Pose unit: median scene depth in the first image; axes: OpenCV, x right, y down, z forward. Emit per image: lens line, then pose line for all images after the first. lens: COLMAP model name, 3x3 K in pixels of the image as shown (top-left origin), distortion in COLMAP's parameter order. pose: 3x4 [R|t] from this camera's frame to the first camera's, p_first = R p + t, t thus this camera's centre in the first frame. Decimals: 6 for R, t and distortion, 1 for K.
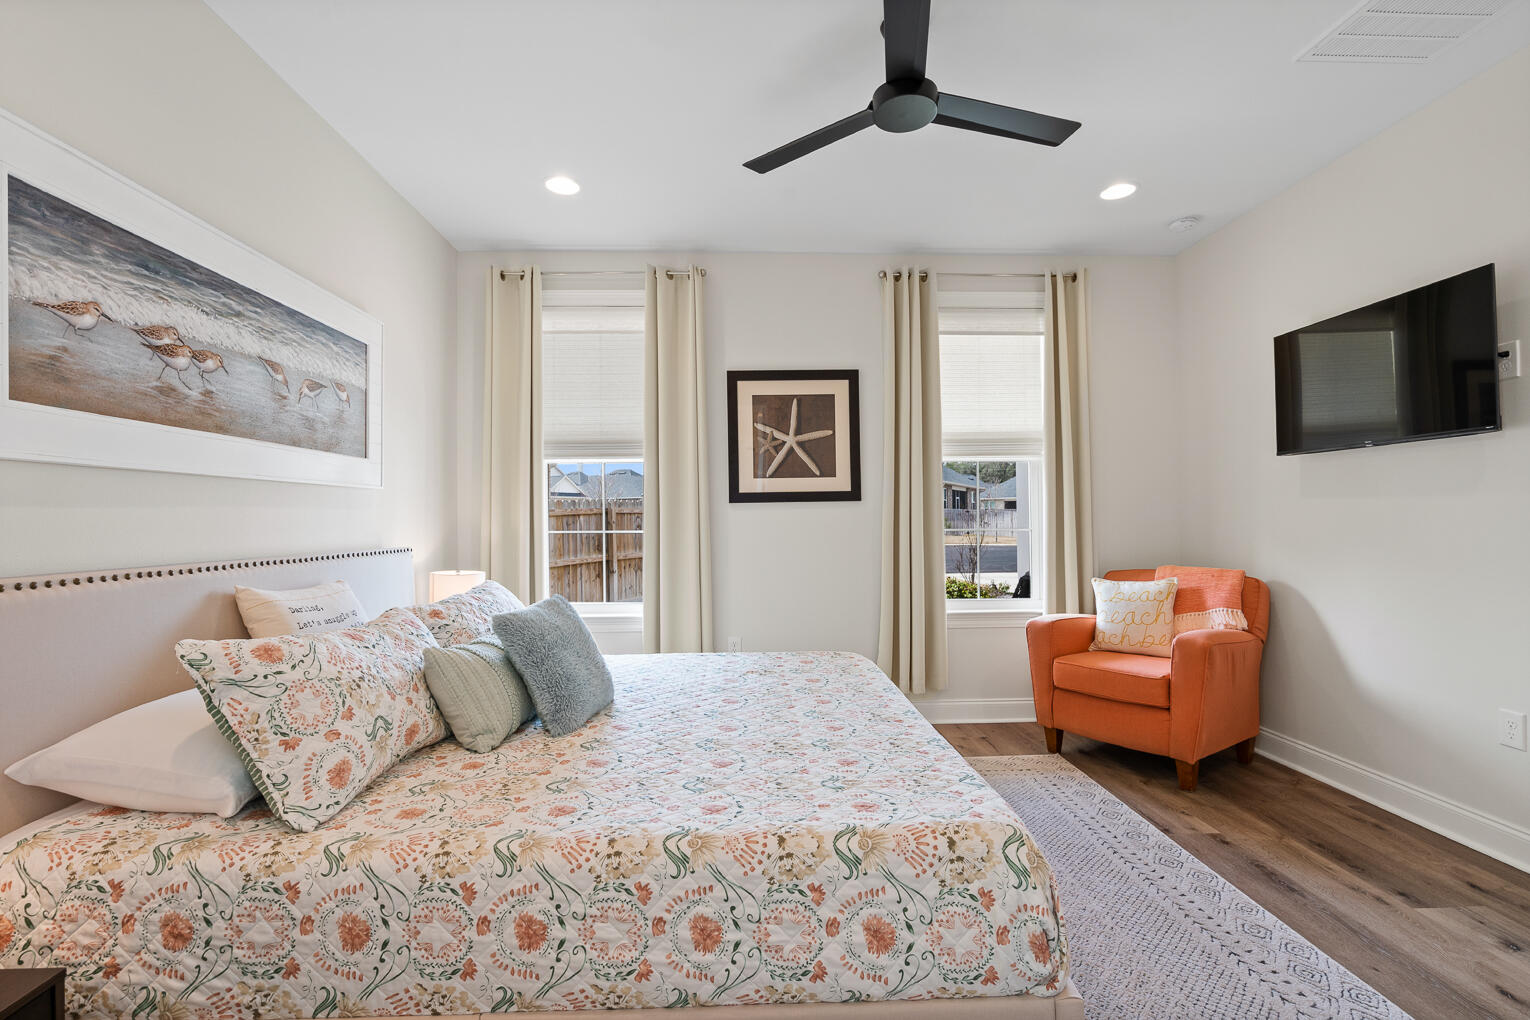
lens RADIAL K [[702.5, 0, 757.2], [0, 702.5, 517.0], [0, 0, 1]] dist [-0.008905, 0.003266]
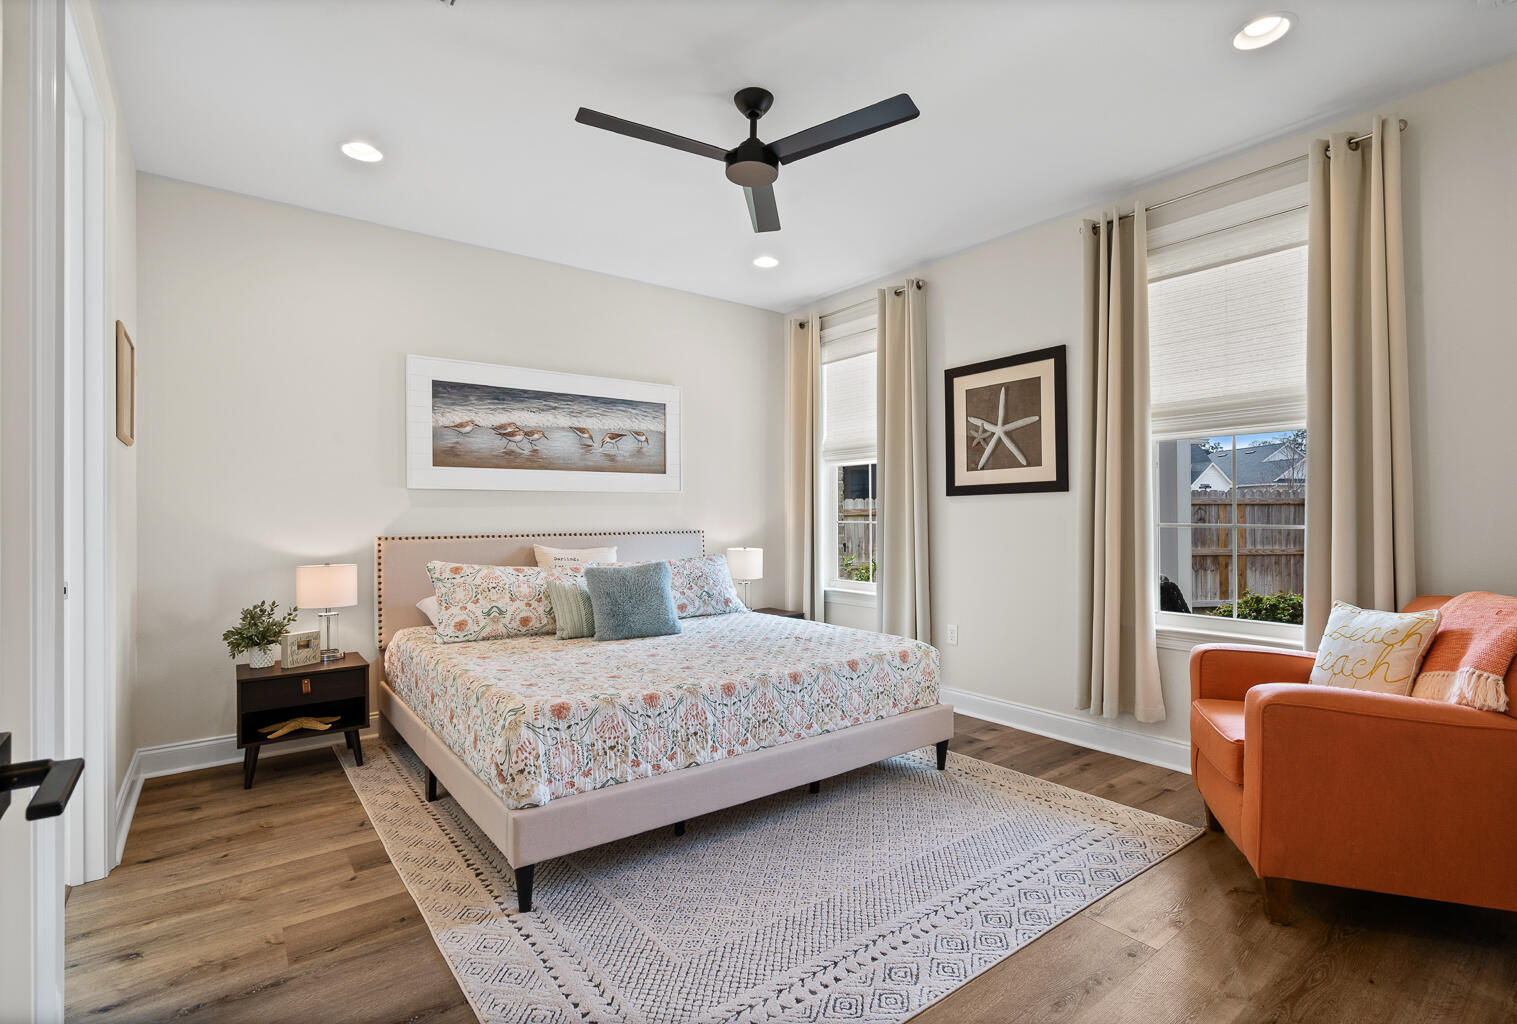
lens RADIAL K [[700.9, 0, 758.5], [0, 700.9, 512.0], [0, 0, 1]] dist [-0.000837, 0.000026]
pose [[0.589497, 0.001312, -0.807770, 0.644421], [0.003066, 0.999988, 0.003861, -0.001314], [0.807765, -0.004753, 0.589485, 0.159780]]
